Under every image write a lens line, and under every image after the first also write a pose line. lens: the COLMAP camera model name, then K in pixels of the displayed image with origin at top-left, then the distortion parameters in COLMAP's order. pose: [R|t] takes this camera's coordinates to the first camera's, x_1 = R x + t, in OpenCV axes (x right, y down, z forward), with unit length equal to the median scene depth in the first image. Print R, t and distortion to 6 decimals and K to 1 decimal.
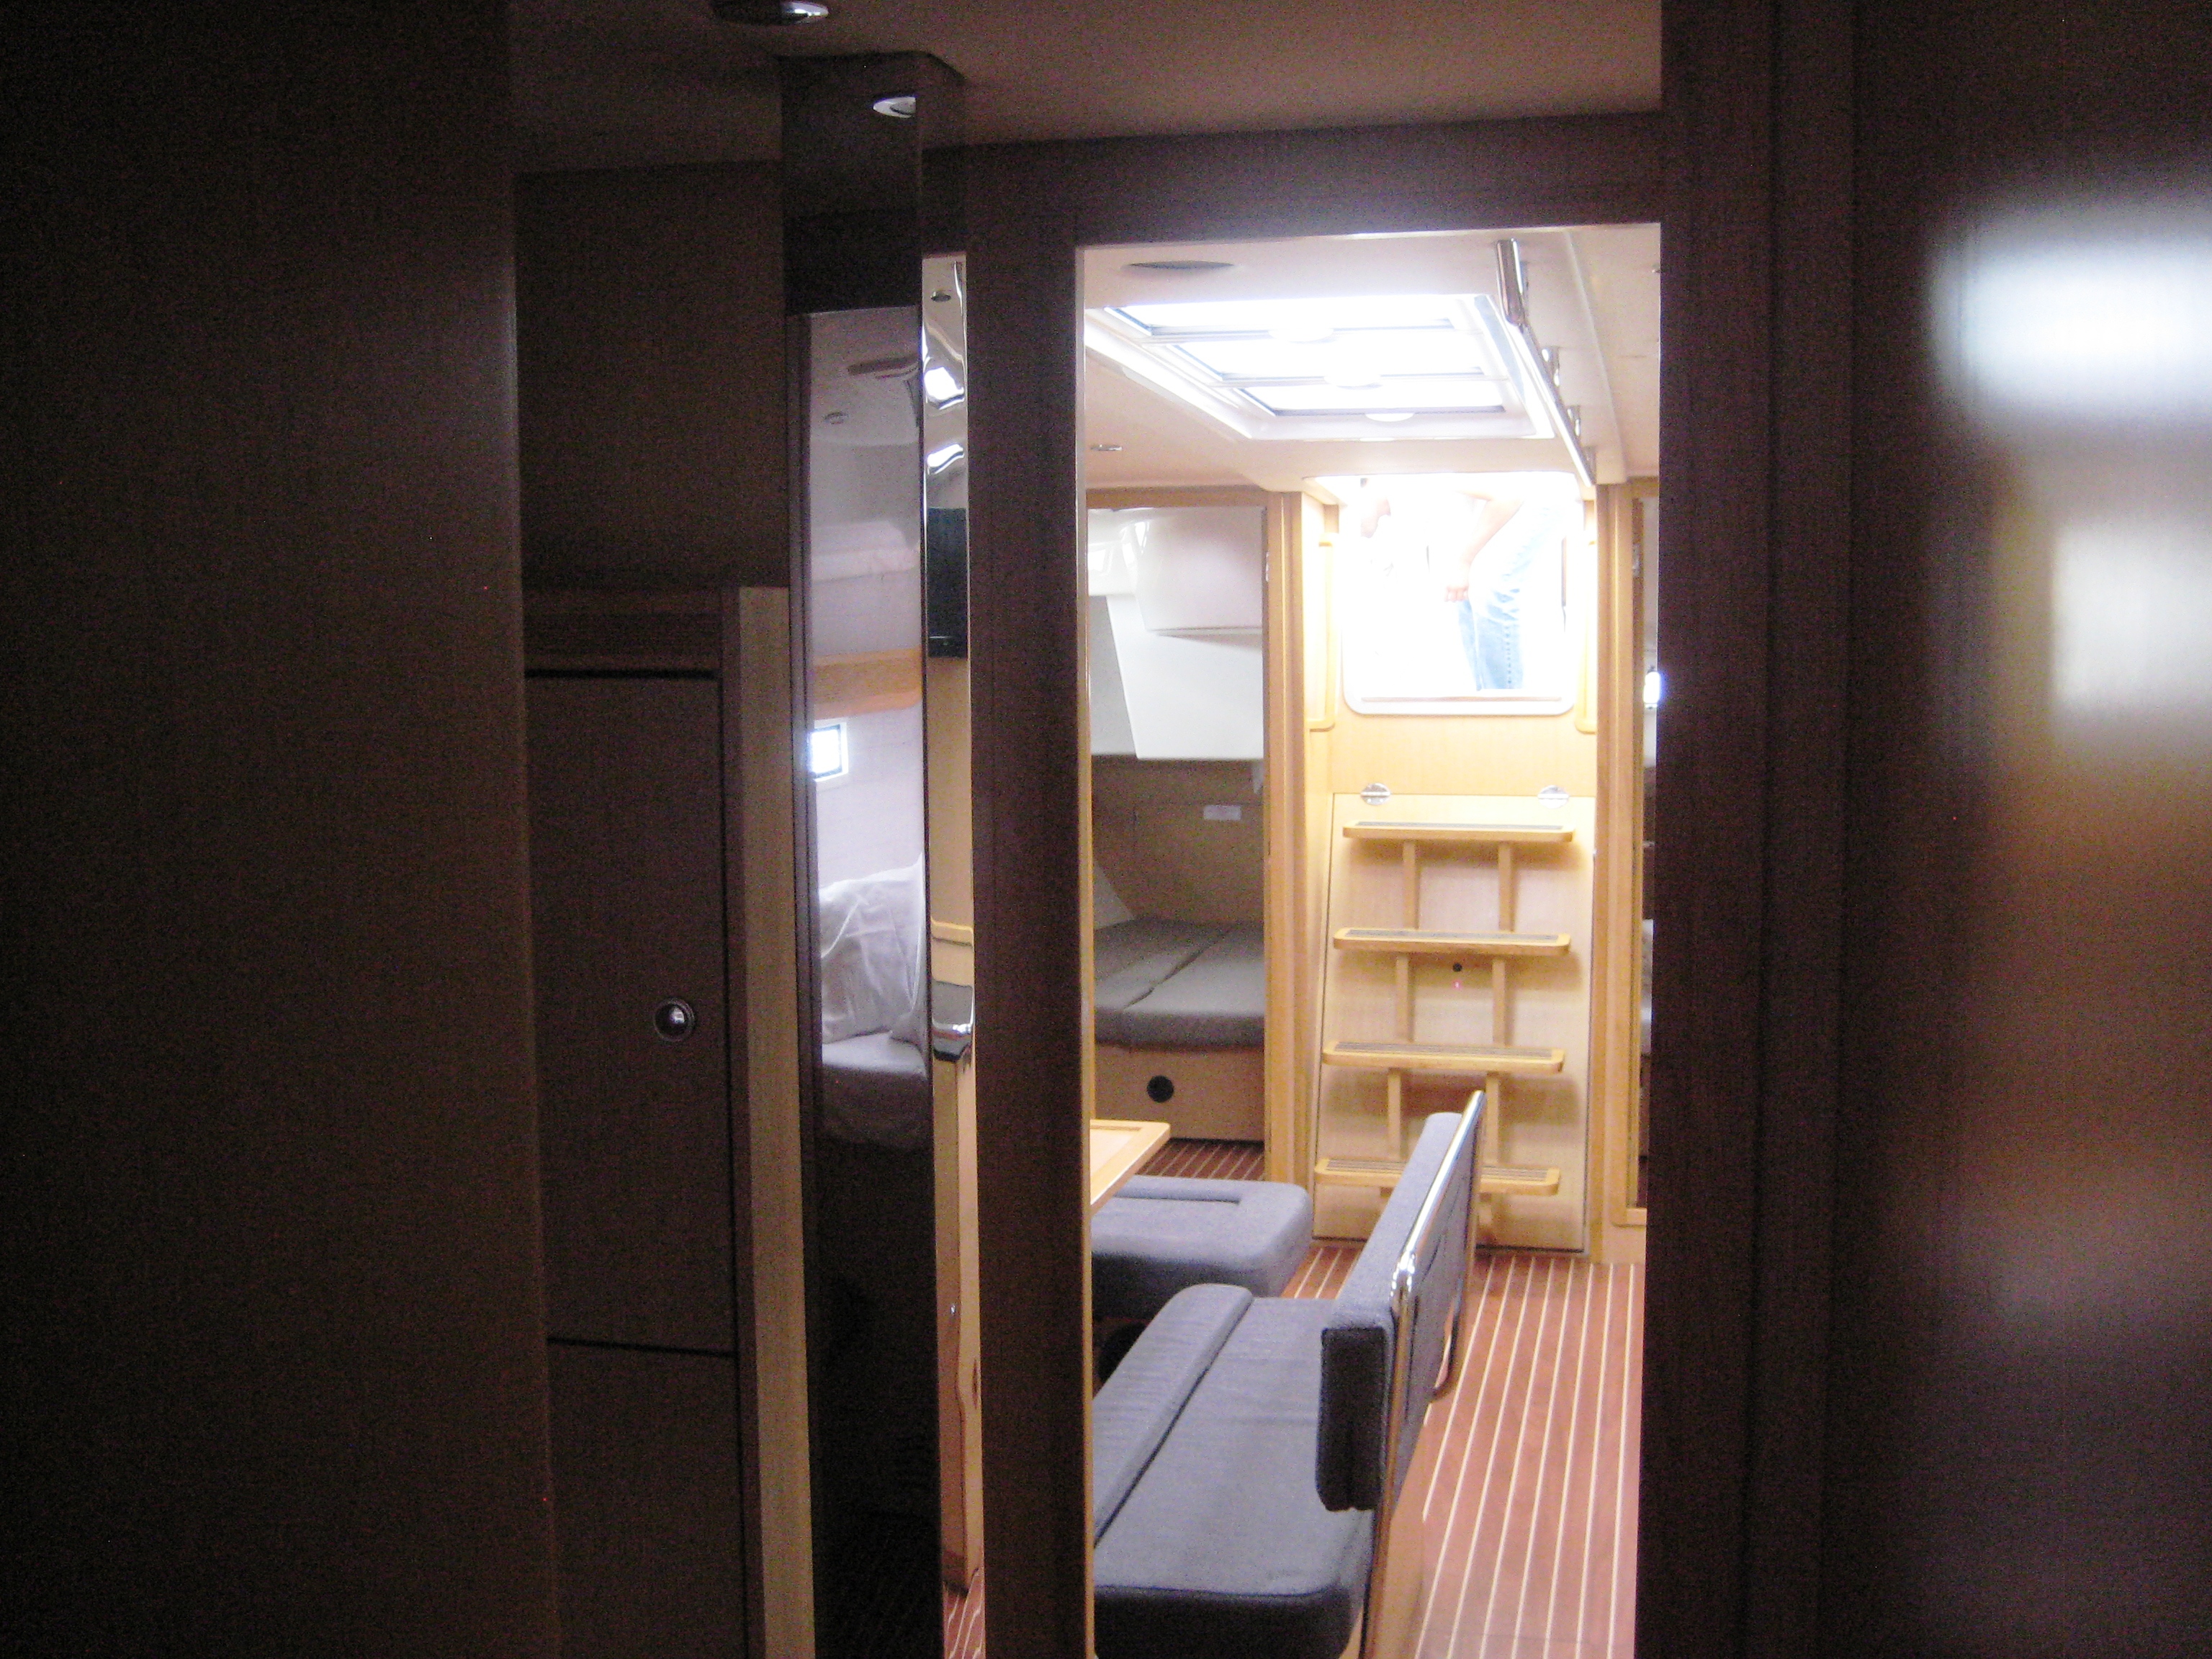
lens RADIAL K [[2280.2, 0, 1107.4], [0, 2280.2, 906.6], [0, 0, 1]] dist [-0.157637, 0.317783]
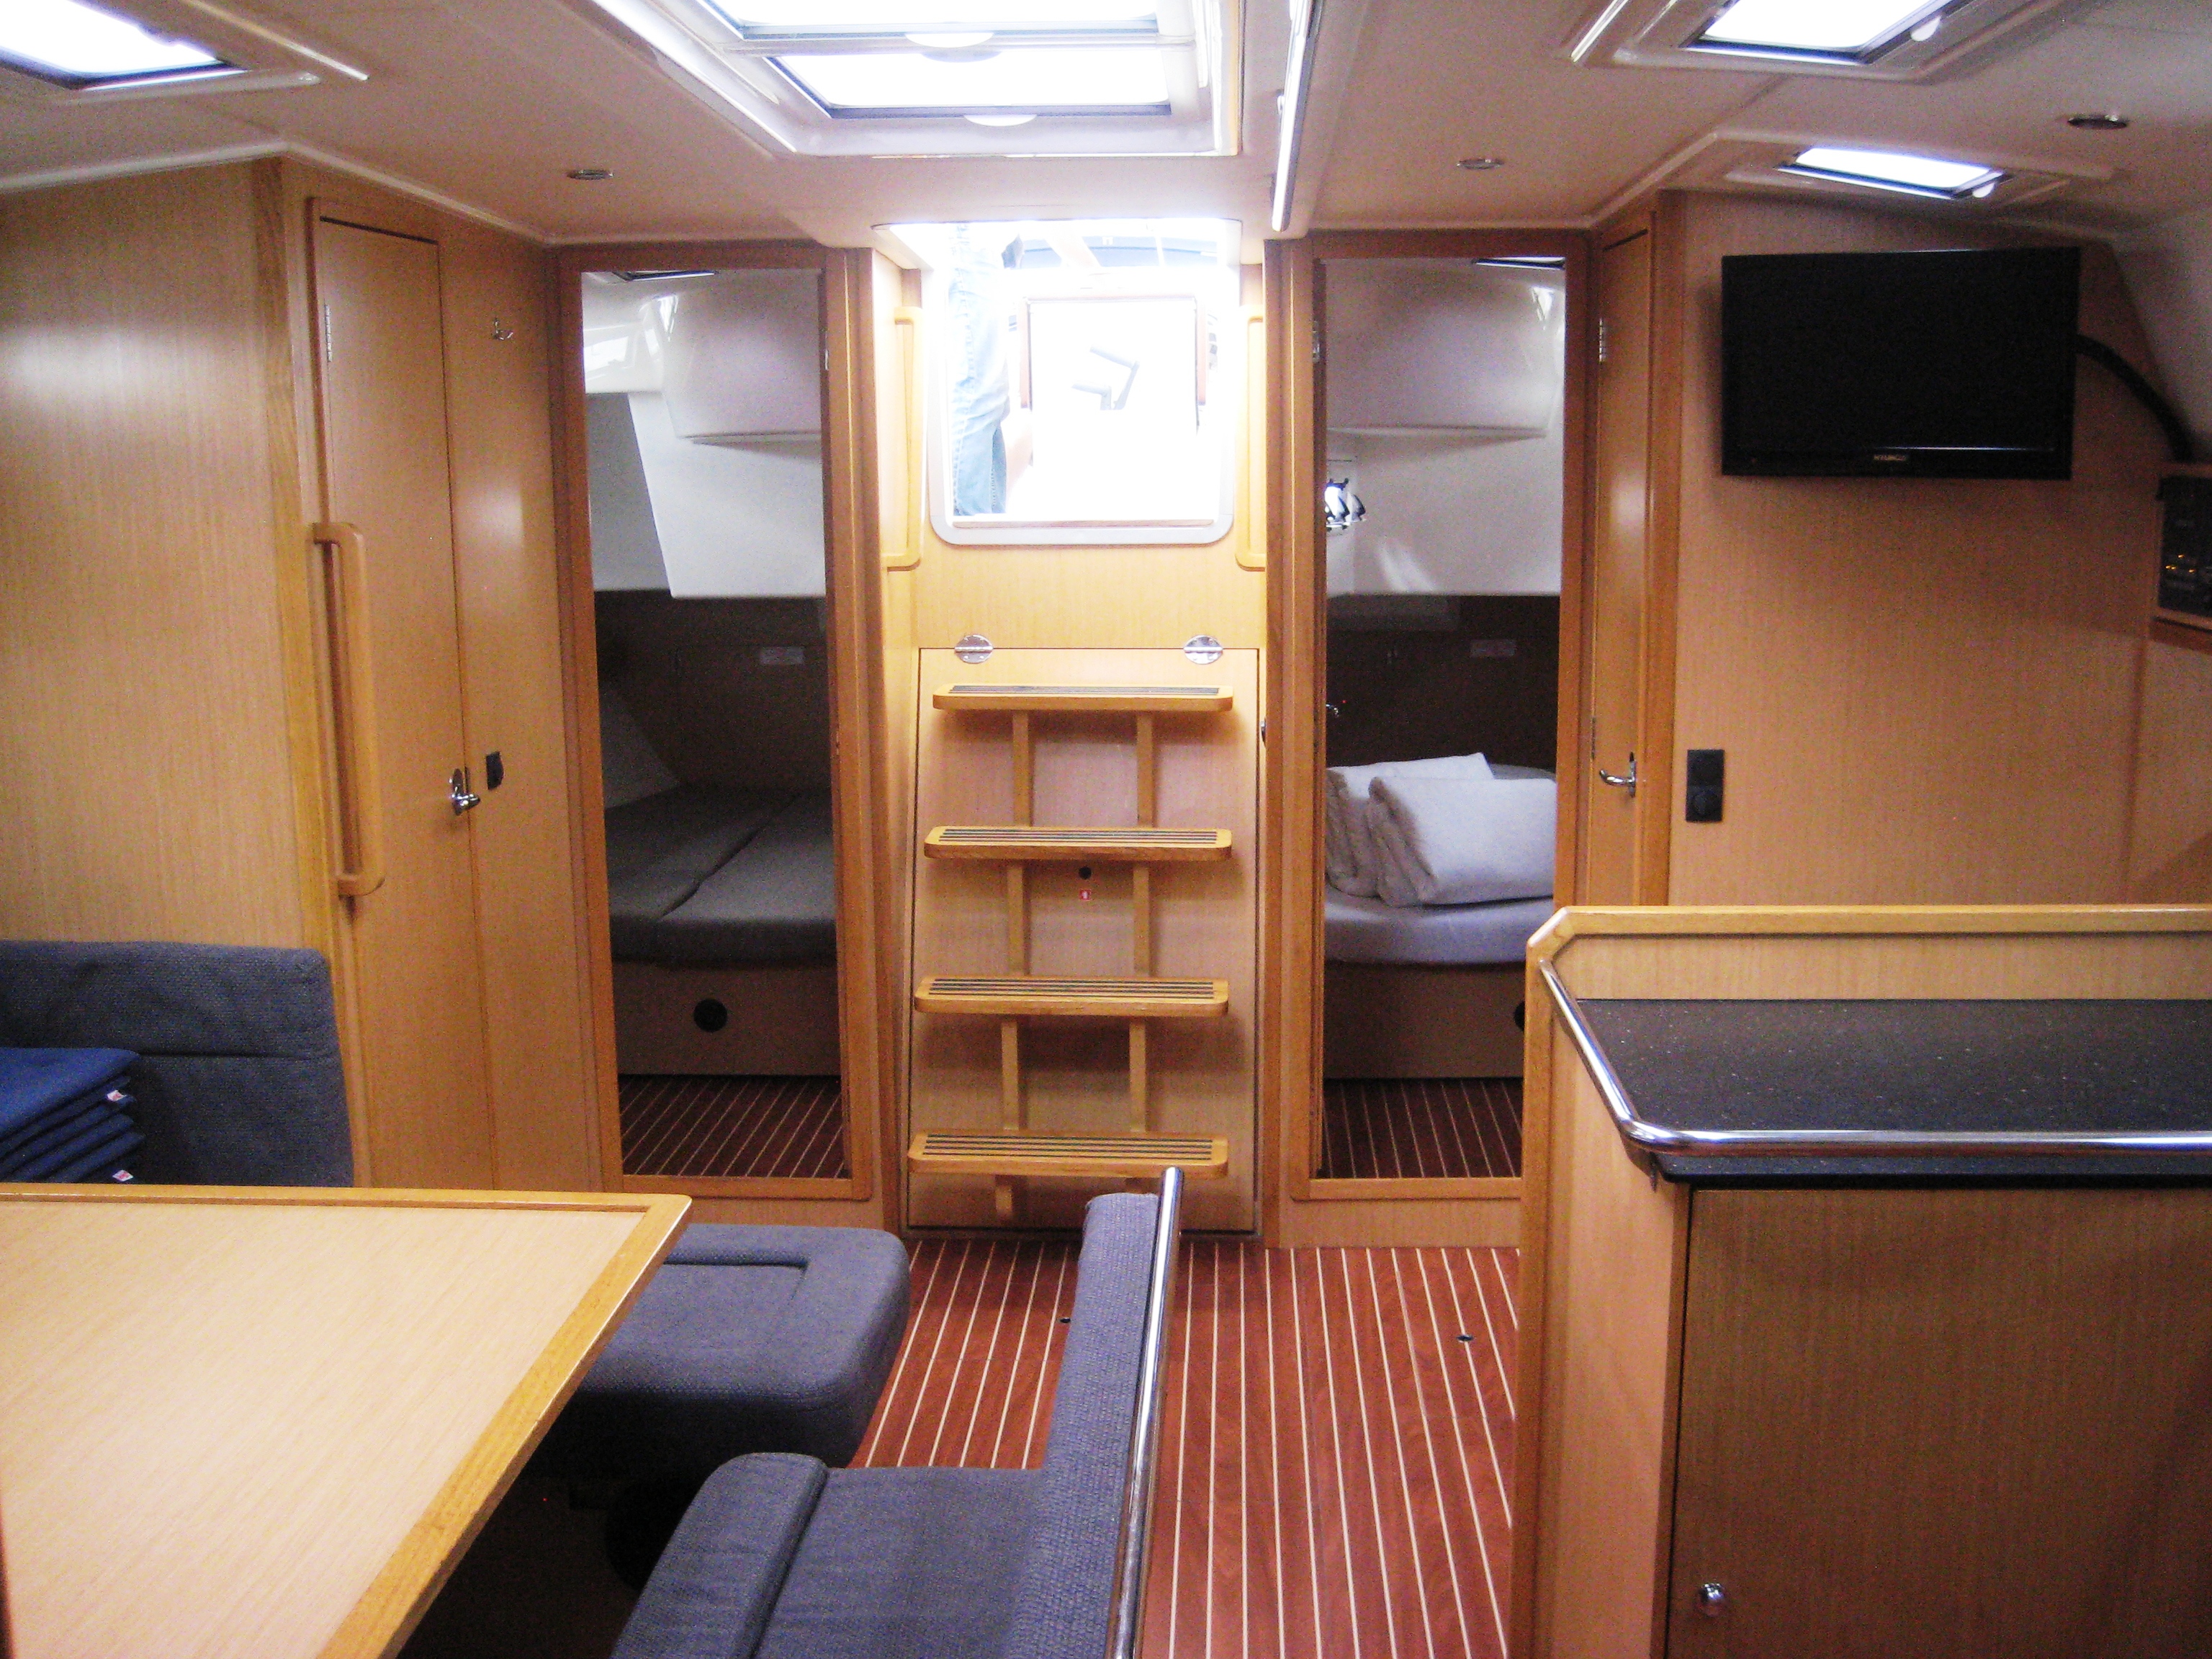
lens RADIAL K [[2295.2, 0, 1132.6], [0, 2295.2, 829.4], [0, 0, 1]] dist [-0.146825, 0.158931]
pose [[0.980646, -0.027990, 0.193781, 0.019433], [0.018294, 0.998498, 0.051646, -0.028794], [-0.194935, -0.047101, 0.979685, 0.237138]]
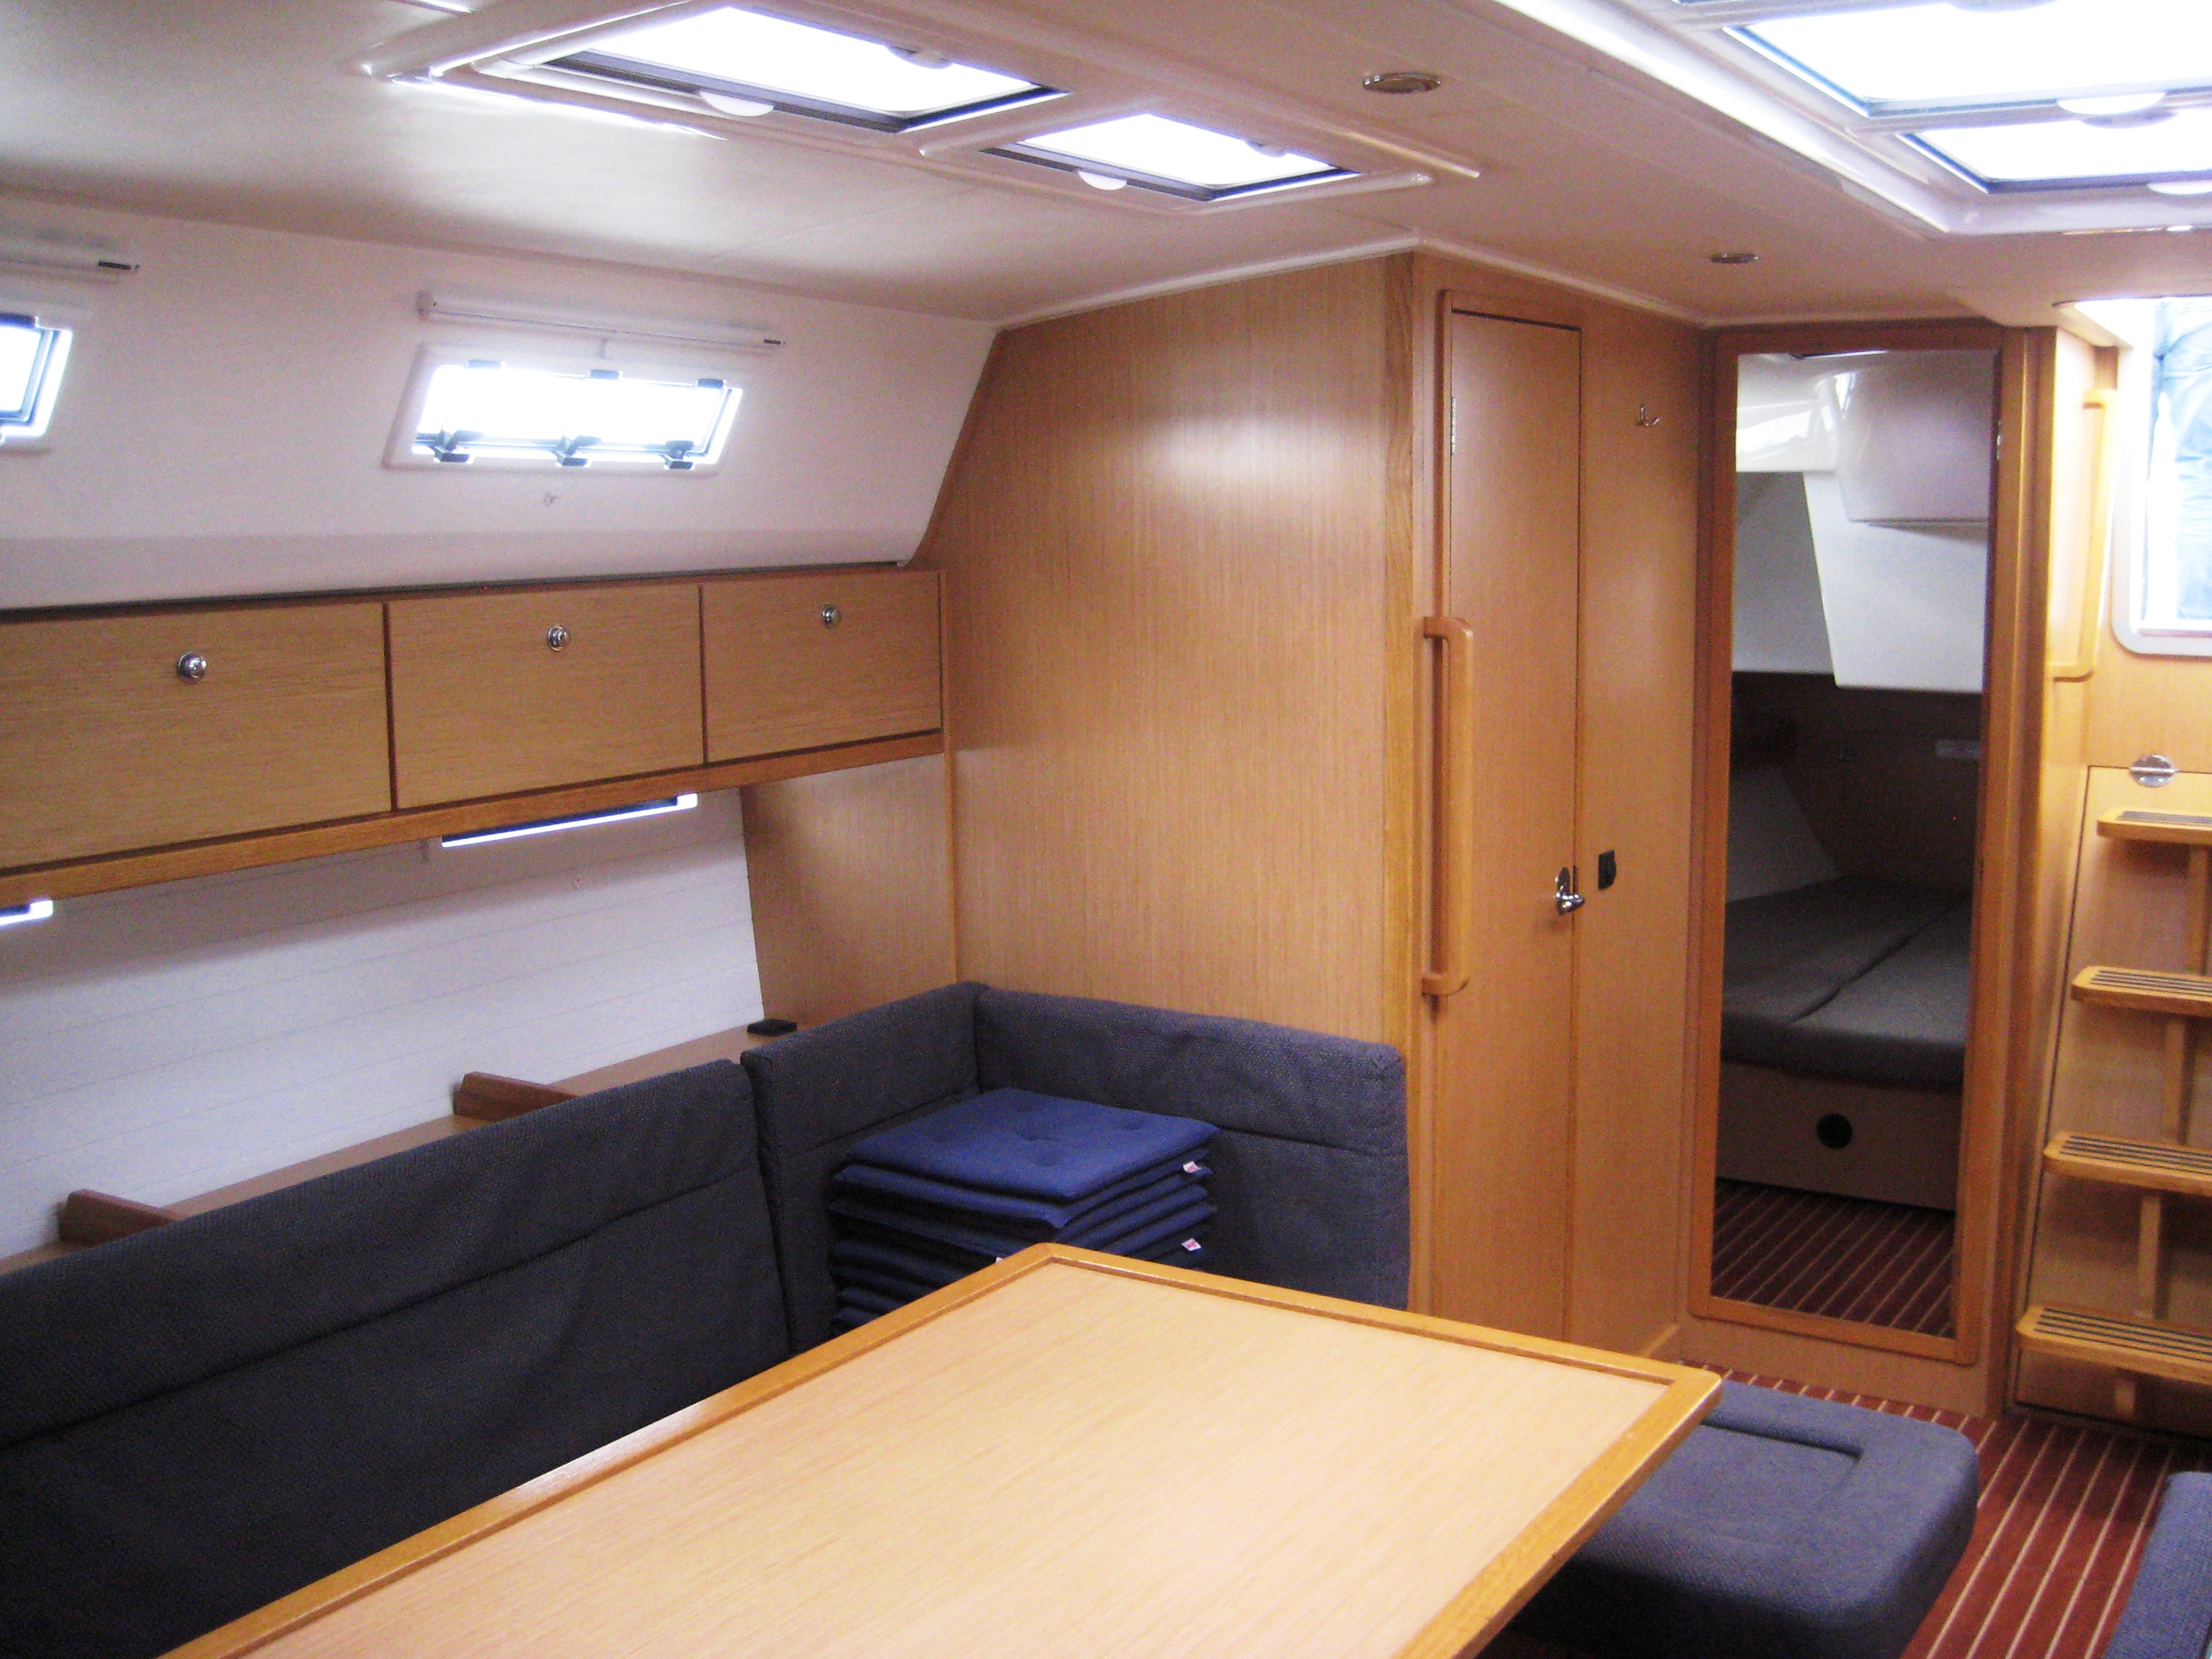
lens RADIAL K [[2295.2, 0, 1132.6], [0, 2295.2, 829.4], [0, 0, 1]] dist [-0.146825, 0.158931]
pose [[0.947503, 0.052468, -0.315413, 0.041888], [-0.043599, 0.998432, 0.035115, -0.043789], [0.316761, -0.019520, 0.948305, 0.270281]]
